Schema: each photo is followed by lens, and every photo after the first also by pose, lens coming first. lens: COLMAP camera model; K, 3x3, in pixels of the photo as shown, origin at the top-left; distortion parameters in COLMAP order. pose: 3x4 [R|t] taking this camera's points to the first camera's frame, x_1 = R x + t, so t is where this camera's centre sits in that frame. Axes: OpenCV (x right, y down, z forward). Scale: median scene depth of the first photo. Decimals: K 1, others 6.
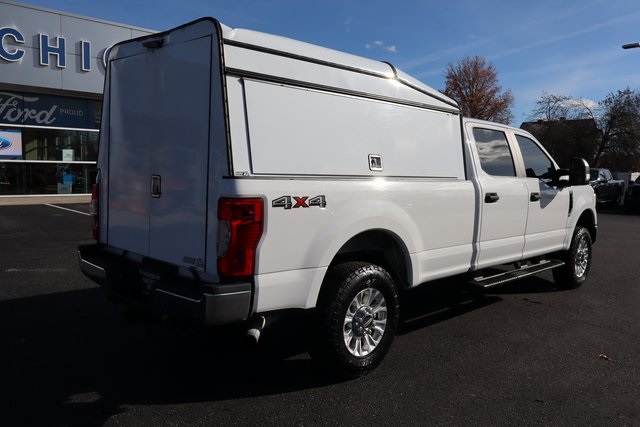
lens RADIAL K [[536.4, 0, 320.0], [0, 536.4, 213.5], [0, 0, 1]] dist [-0.007357, -0.011582]
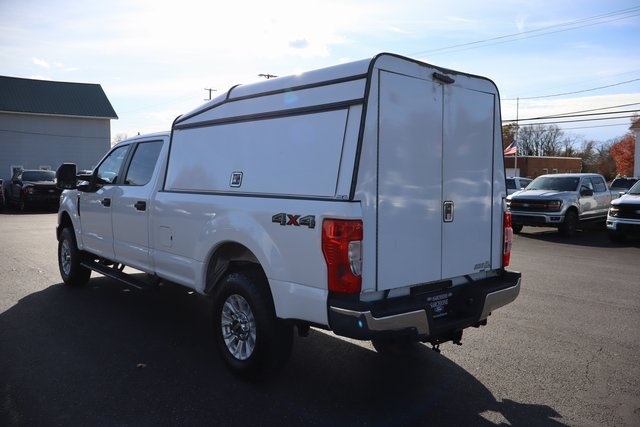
lens RADIAL K [[536.4, 0, 320.0], [0, 536.4, 213.5], [0, 0, 1]] dist [-0.007357, -0.011582]
pose [[0.087467, -0.095682, 0.991562, -1.216414], [0.075450, 0.993154, 0.089180, -0.141150], [-0.993306, 0.067013, 0.094087, 1.003259]]
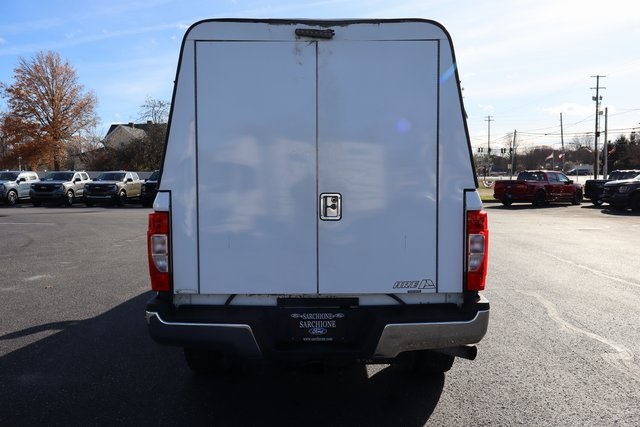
lens RADIAL K [[536.4, 0, 320.0], [0, 536.4, 213.5], [0, 0, 1]] dist [-0.007357, -0.011582]
pose [[0.718124, -0.084947, 0.690712, -0.774254], [0.086259, 0.995733, 0.032778, -0.059594], [-0.690549, 0.036042, 0.722387, 0.358750]]
